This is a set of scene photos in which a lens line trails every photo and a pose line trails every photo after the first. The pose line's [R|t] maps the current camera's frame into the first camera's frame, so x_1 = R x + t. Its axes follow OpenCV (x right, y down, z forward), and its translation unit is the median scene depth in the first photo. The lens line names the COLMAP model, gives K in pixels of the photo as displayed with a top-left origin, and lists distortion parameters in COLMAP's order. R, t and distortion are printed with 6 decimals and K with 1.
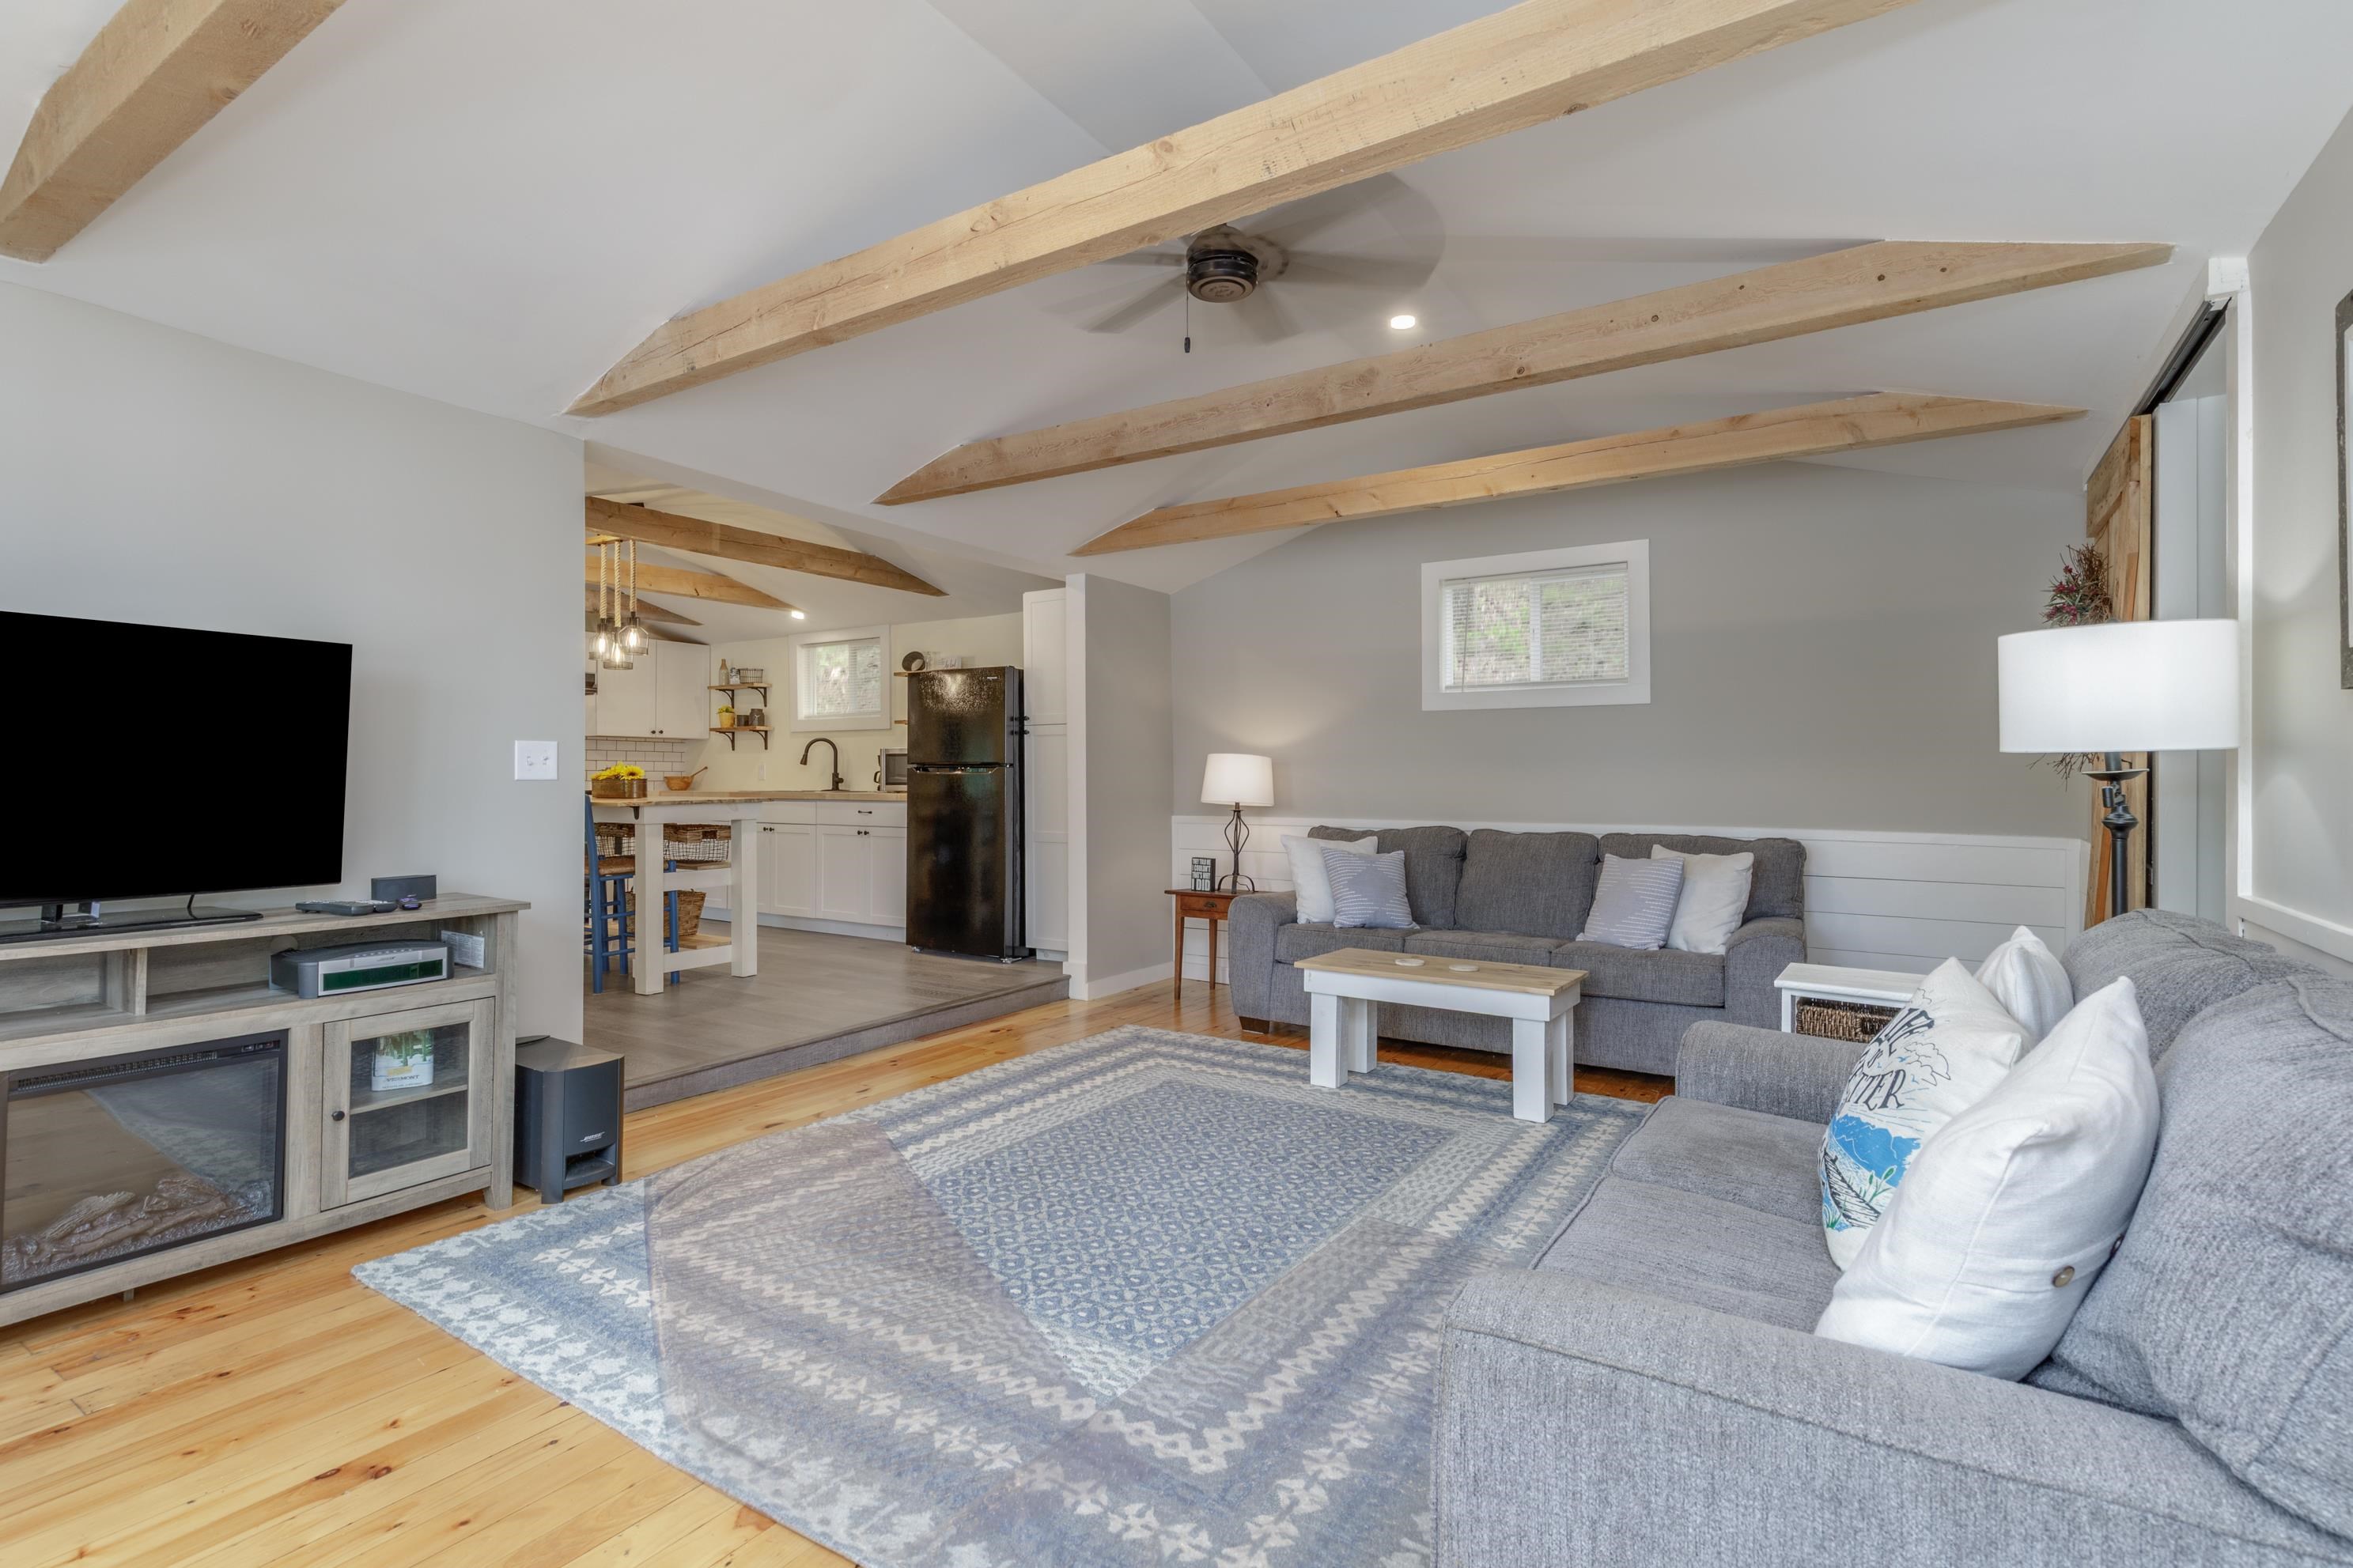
lens RADIAL K [[1016.6, 0, 1192.7], [0, 1016.6, 770.2], [0, 0, 1]] dist [0.008799, -0.000136]
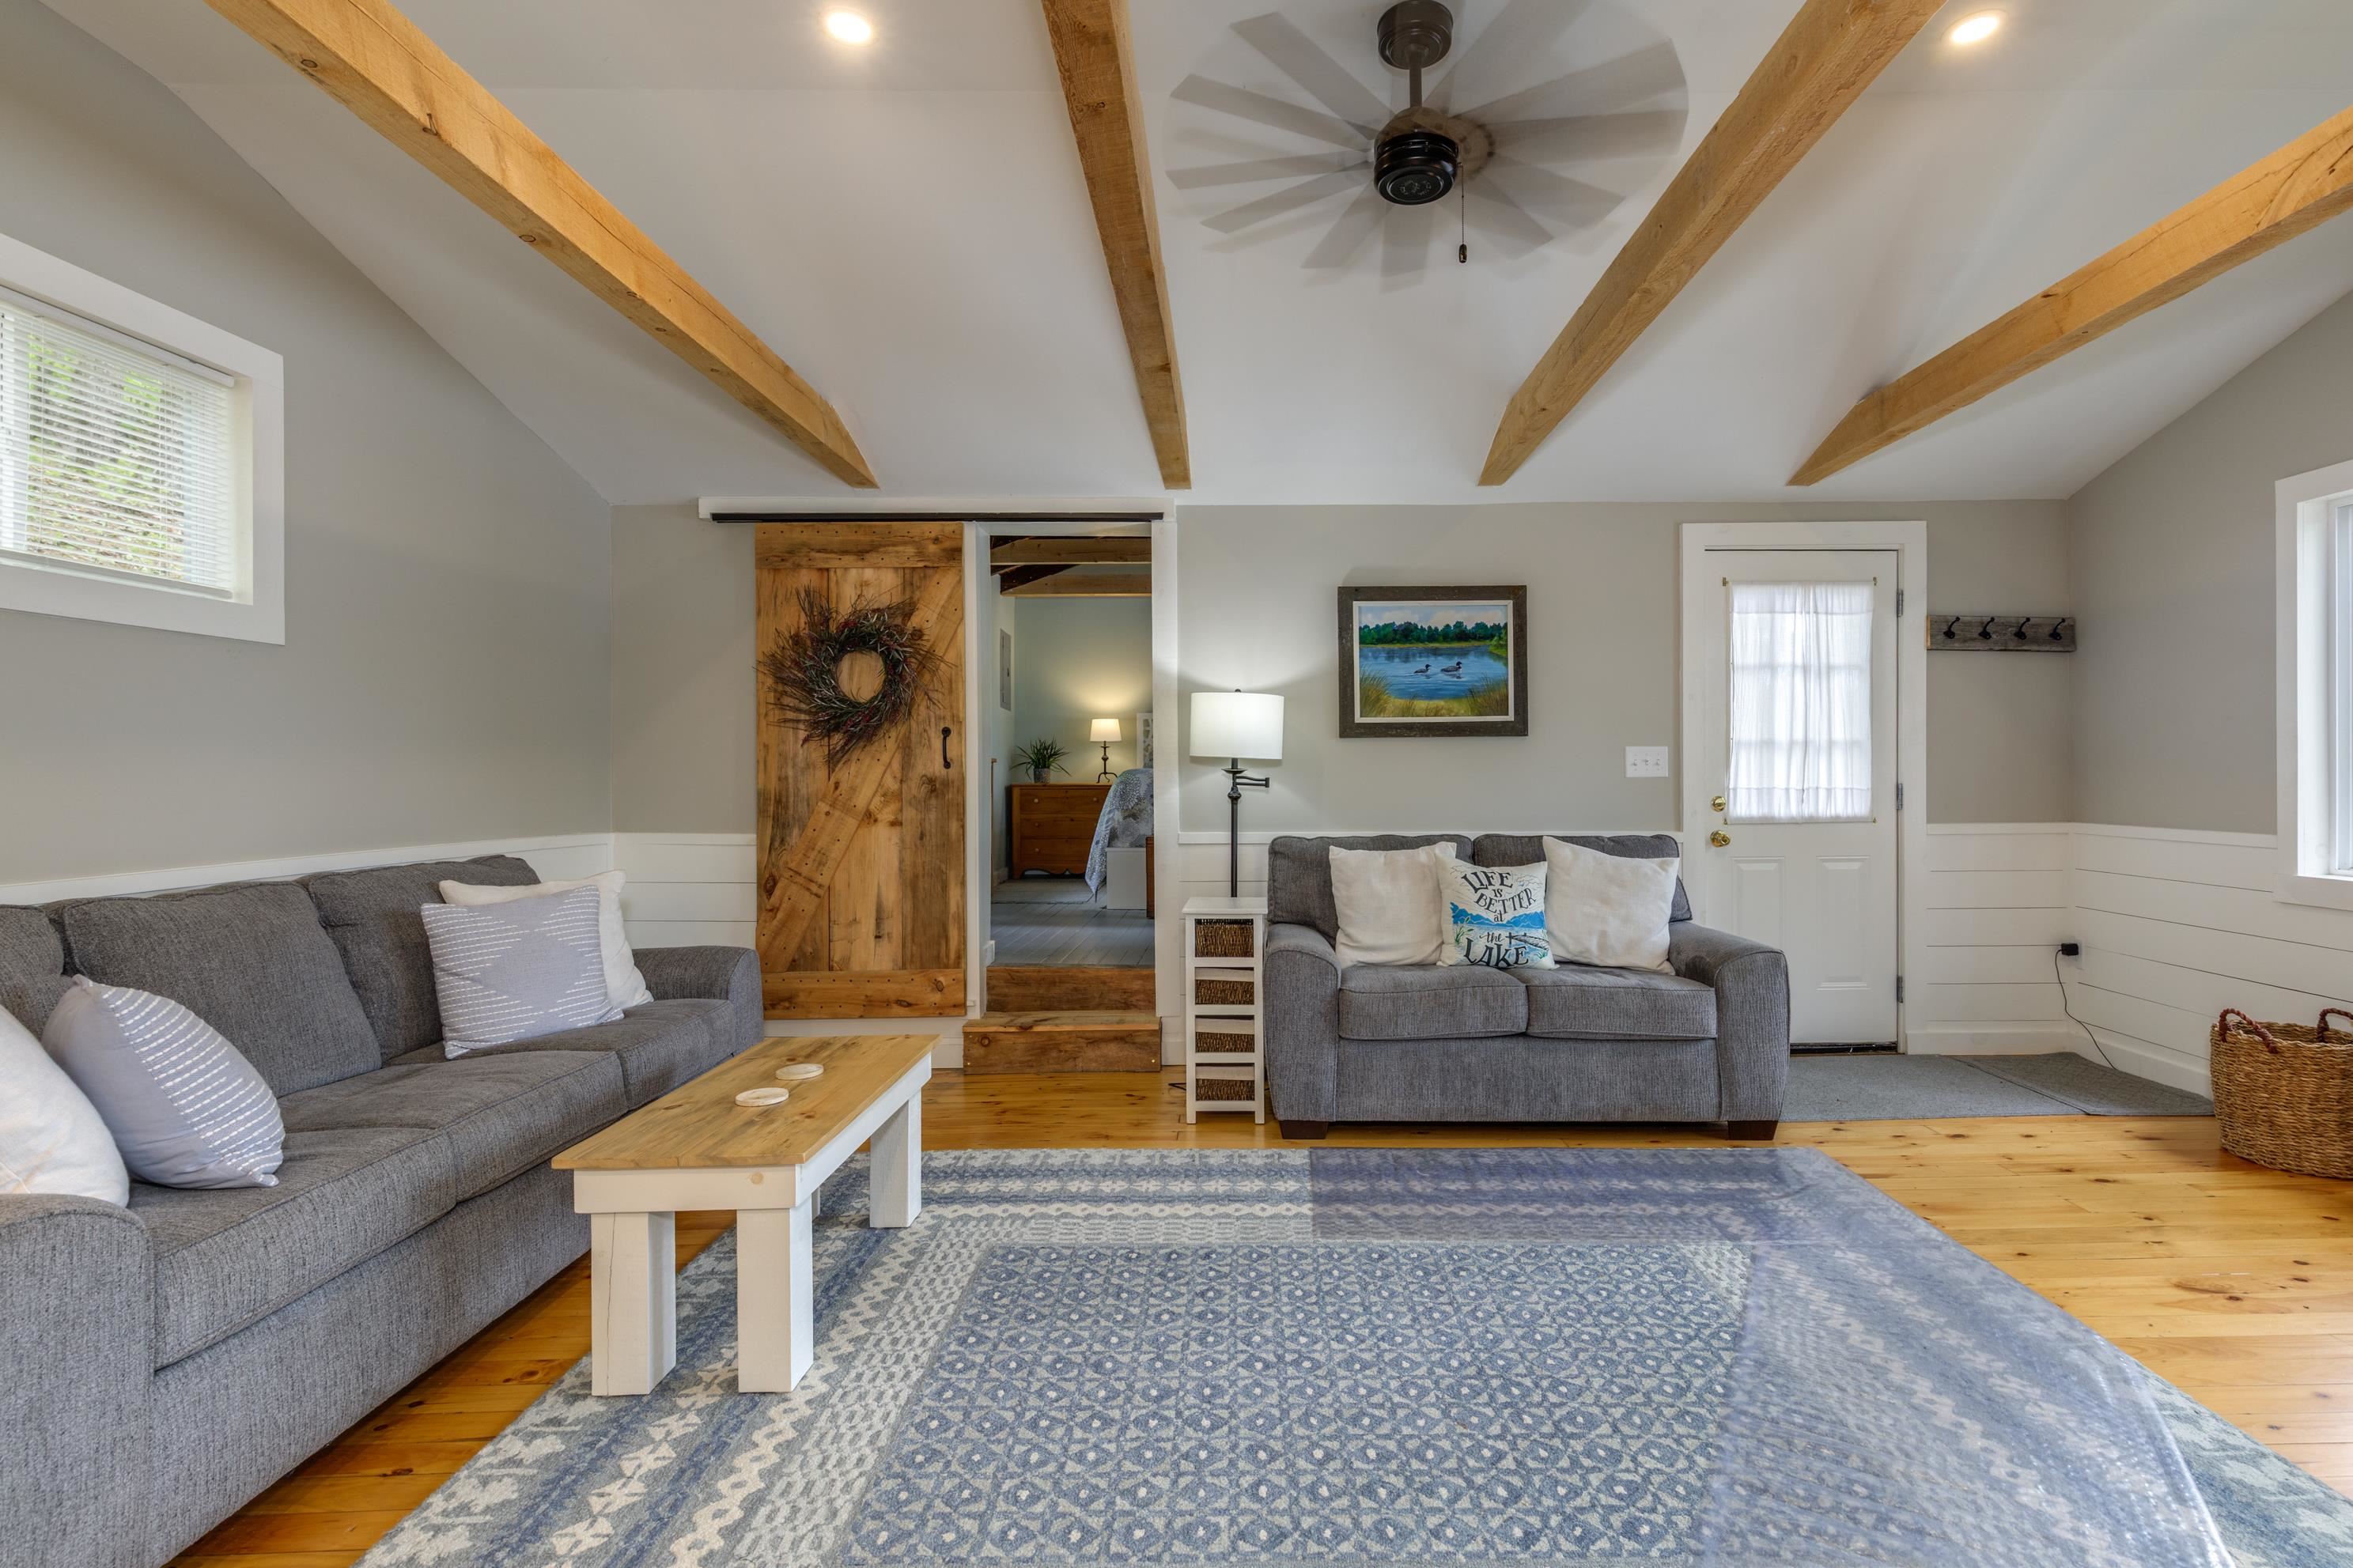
lens RADIAL K [[1095.6, 0, 1242.5], [0, 1095.6, 775.1], [0, 0, 1]] dist [0.008702, -0.000448]
pose [[-0.513707, -0.004480, 0.857954, -0.356421], [-0.005837, 0.999981, 0.001726, 0.002482], [-0.857946, -0.004121, -0.513724, 0.841307]]
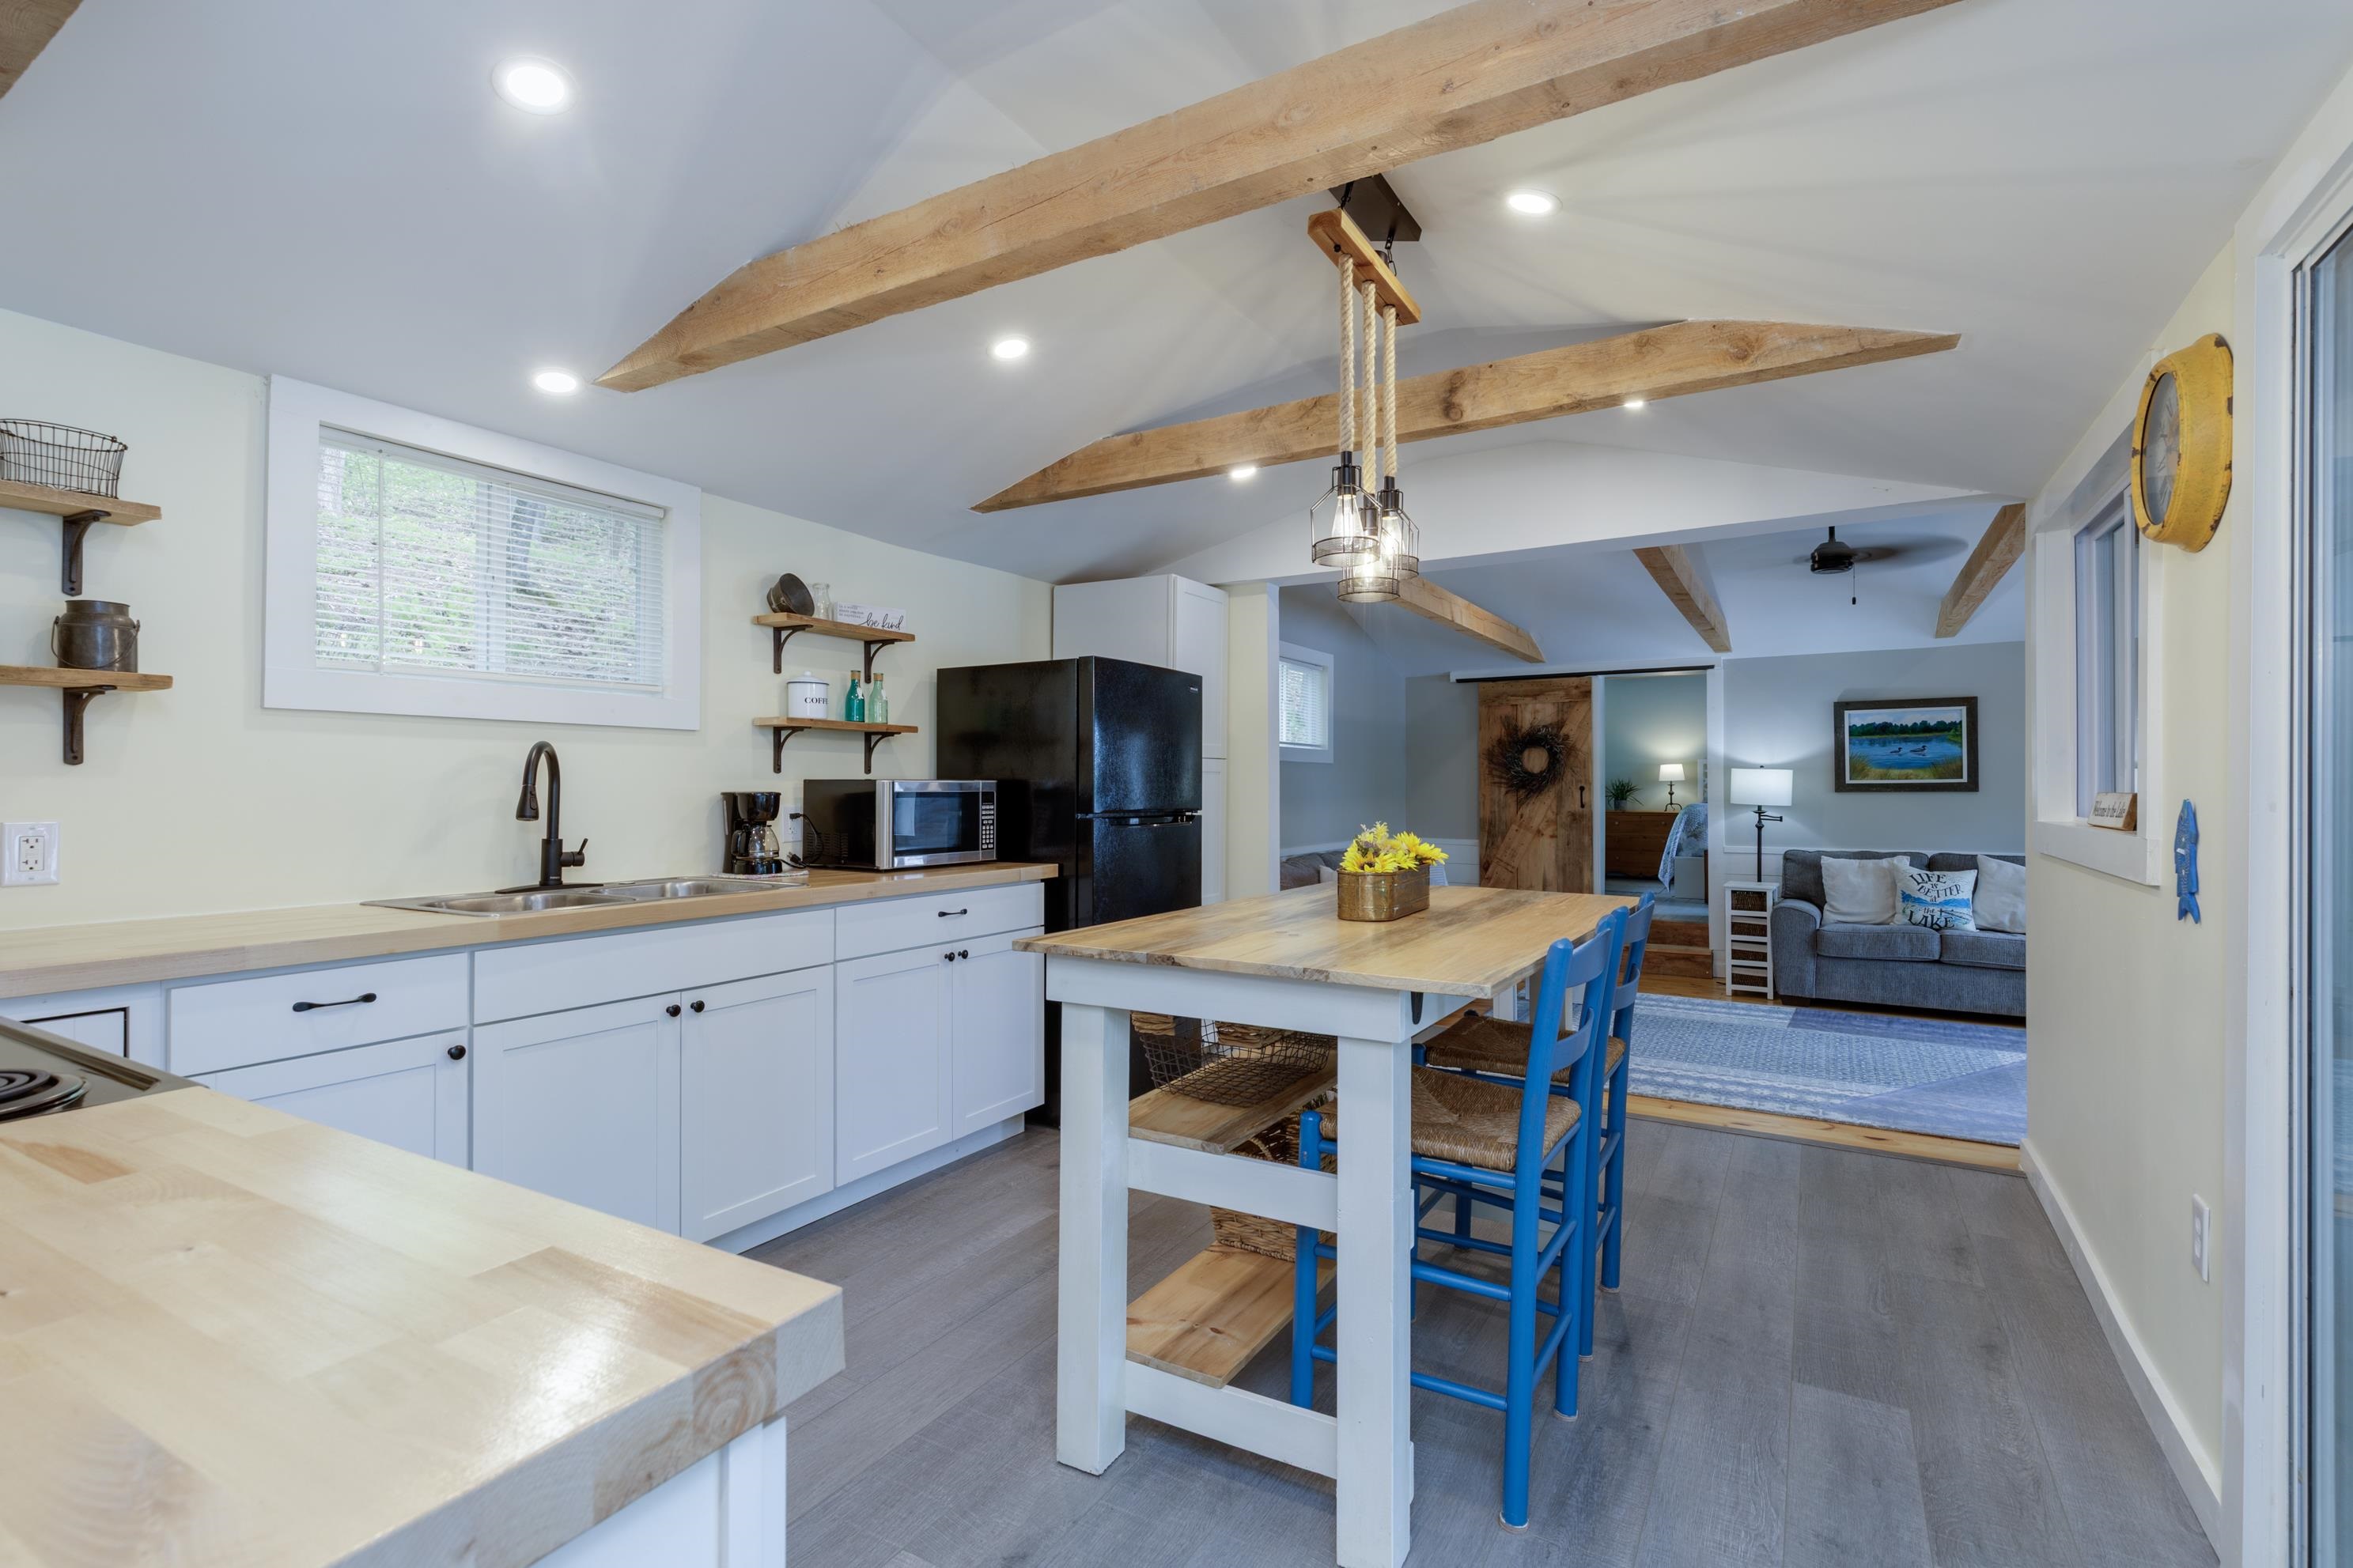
lens RADIAL K [[1034.6, 0, 1136.0], [0, 1034.6, 789.1], [0, 0, 1]] dist [0.008612, -0.000188]
pose [[0.056013, -0.001125, 0.998429, -1.086916], [-0.006800, 0.999976, 0.001508, -0.026593], [-0.998407, -0.006873, 0.056004, 1.181644]]
